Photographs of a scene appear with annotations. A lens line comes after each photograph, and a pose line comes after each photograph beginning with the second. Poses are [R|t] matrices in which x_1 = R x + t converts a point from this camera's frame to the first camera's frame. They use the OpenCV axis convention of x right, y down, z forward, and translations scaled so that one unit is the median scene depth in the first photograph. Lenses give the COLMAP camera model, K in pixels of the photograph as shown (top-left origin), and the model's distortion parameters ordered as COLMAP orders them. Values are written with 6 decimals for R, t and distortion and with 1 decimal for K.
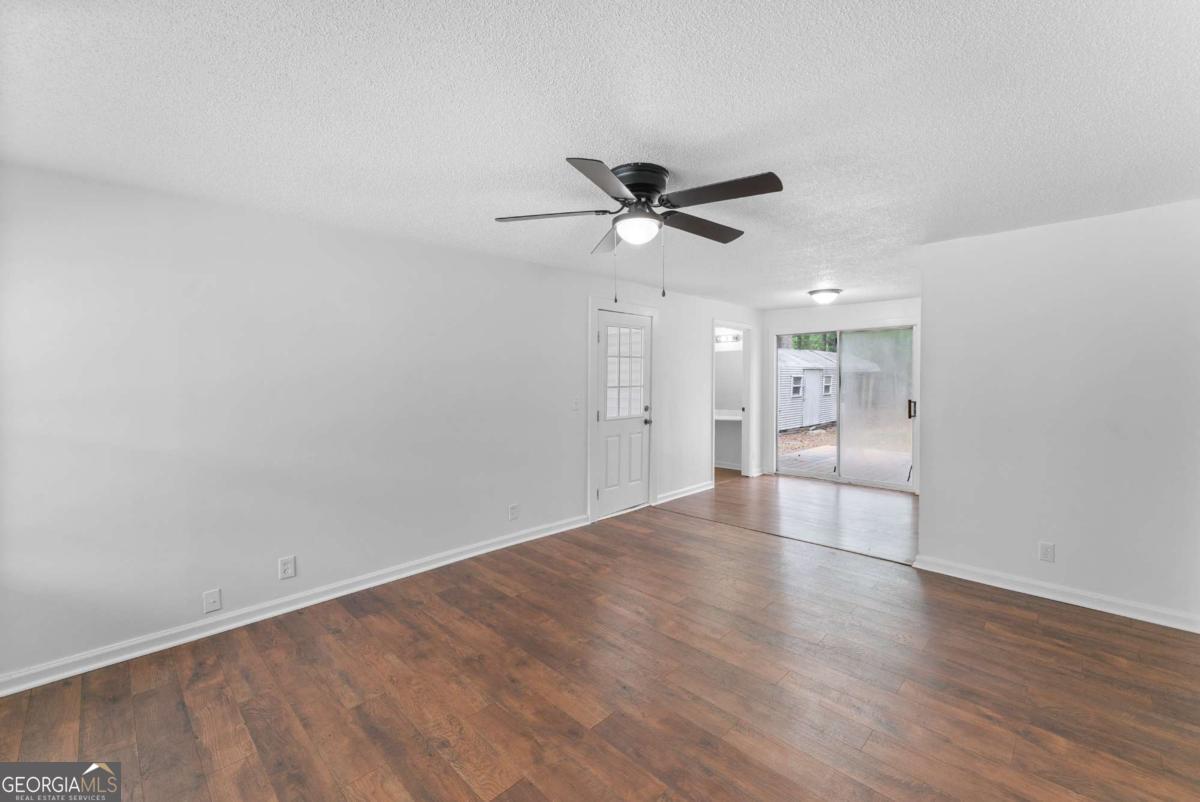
lens RADIAL K [[504.9, 0, 600.8], [0, 504.9, 372.5], [0, 0, 1]] dist [0.000831, 0.000081]
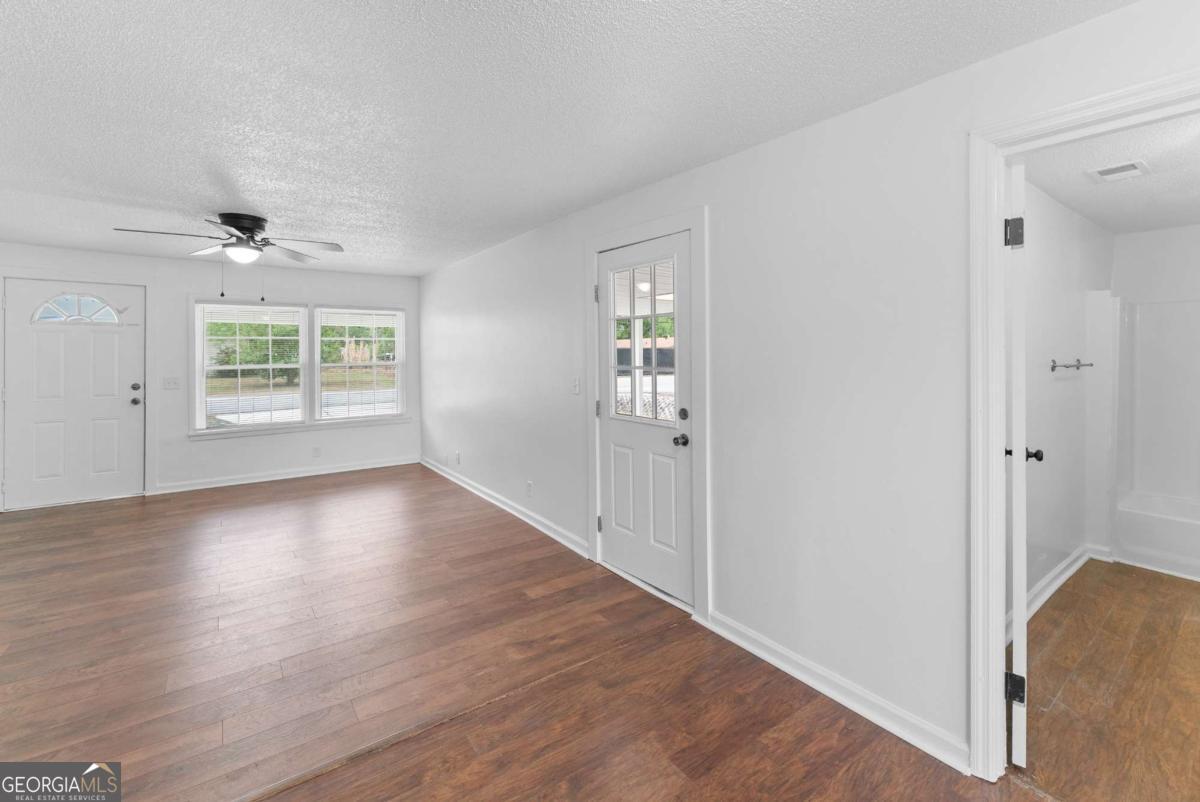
lens RADIAL K [[515.6, 0, 596.3], [0, 515.6, 347.1], [0, 0, 1]] dist [0.000398, 0.000007]
pose [[-0.157909, -0.004517, -0.987443, 0.549653], [0.005754, 0.999968, -0.005495, 0.005720], [0.987437, -0.006550, -0.157878, 0.895072]]
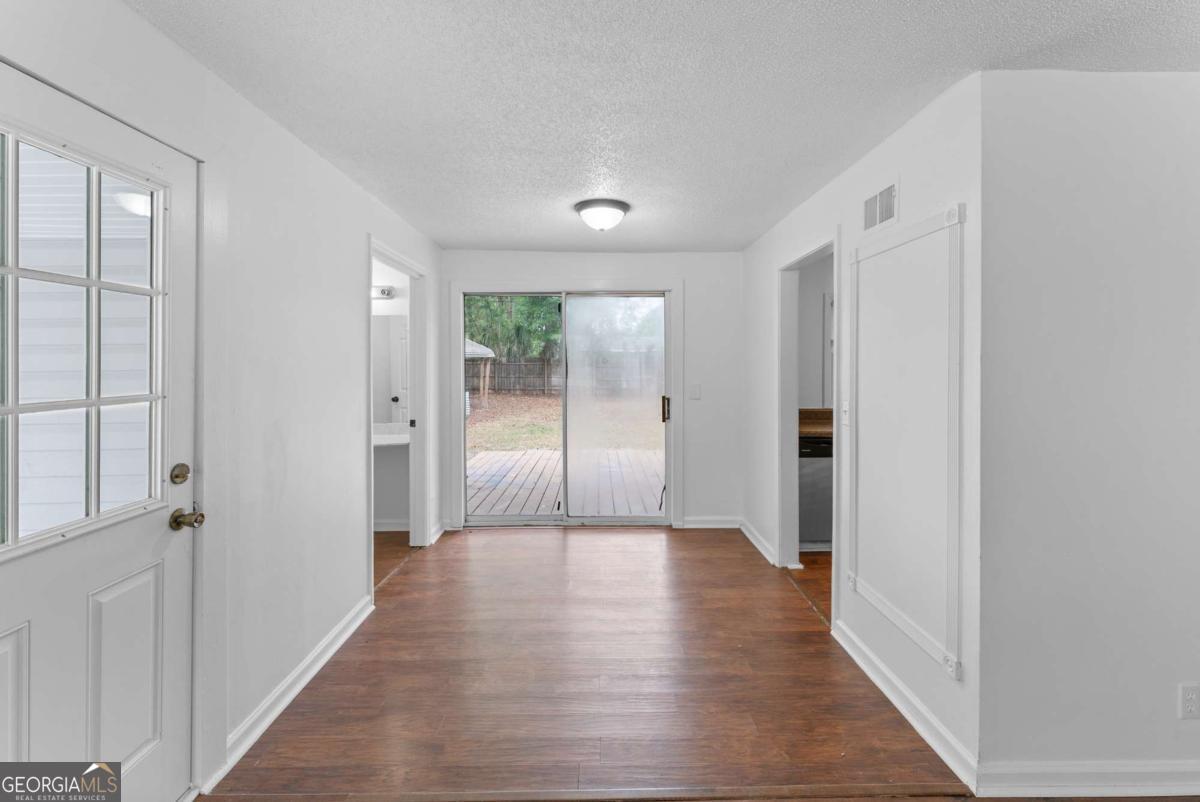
lens RADIAL K [[504.9, 0, 600.8], [0, 504.9, 372.5], [0, 0, 1]] dist [0.000831, 0.000081]
pose [[0.706241, -0.014937, 0.707814, 0.051872], [-0.004230, 0.999671, 0.025316, 0.004651], [-0.707959, -0.020873, 0.705945, 0.566380]]
